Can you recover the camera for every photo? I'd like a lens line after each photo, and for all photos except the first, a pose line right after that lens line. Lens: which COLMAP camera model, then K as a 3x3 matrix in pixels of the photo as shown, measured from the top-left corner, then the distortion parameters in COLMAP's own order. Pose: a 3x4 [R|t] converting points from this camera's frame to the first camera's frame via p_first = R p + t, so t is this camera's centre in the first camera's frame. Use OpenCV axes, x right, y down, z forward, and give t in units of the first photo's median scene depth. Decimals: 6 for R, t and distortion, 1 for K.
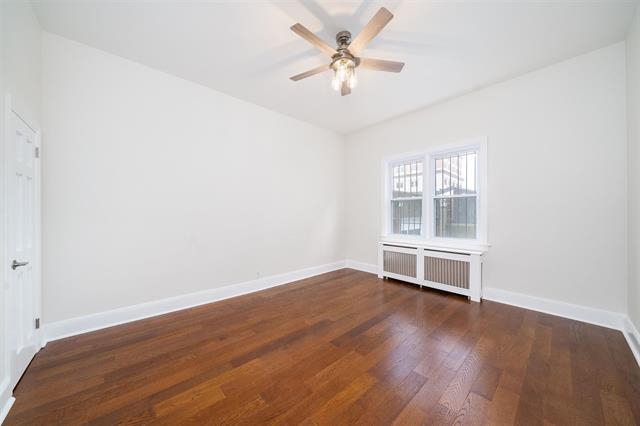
lens RADIAL K [[226.7, 0, 320.0], [0, 226.7, 213.0], [0, 0, 1]] dist [-0.000145, -0.000022]
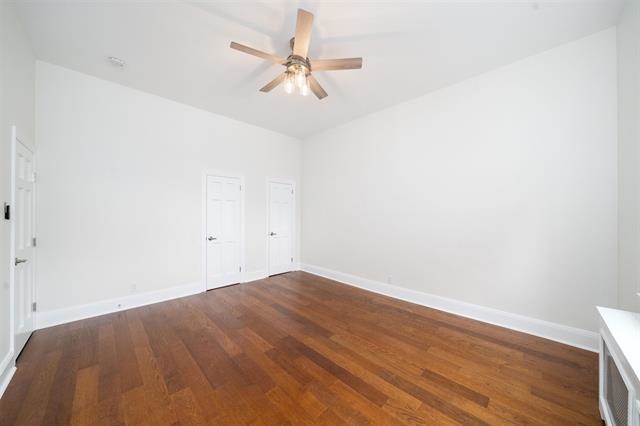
lens RADIAL K [[226.7, 0, 320.0], [0, 226.7, 213.0], [0, 0, 1]] dist [-0.000145, -0.000022]
pose [[0.028737, -0.000478, -0.999587, 0.930181], [0.003151, 0.999995, -0.000388, -0.021043], [0.999582, -0.003138, 0.028738, 0.903213]]
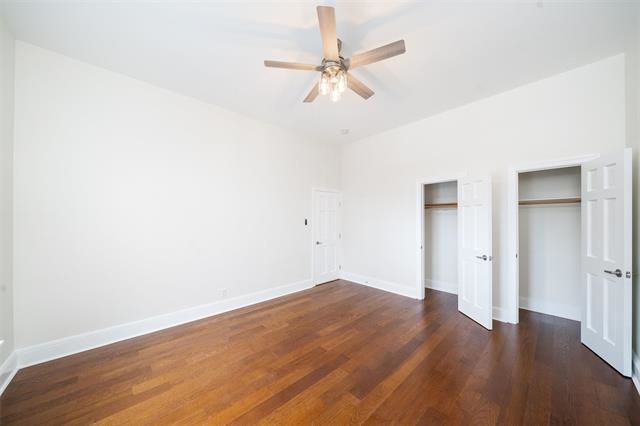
lens RADIAL K [[219.6, 0, 320.5], [0, 219.6, 220.1], [0, 0, 1]] dist [-0.000096, -0.000012]
pose [[-0.999986, -0.003681, -0.003785, 0.145223], [-0.003664, 0.999983, -0.004520, -0.034539], [0.003801, -0.004506, -0.999983, 1.604433]]
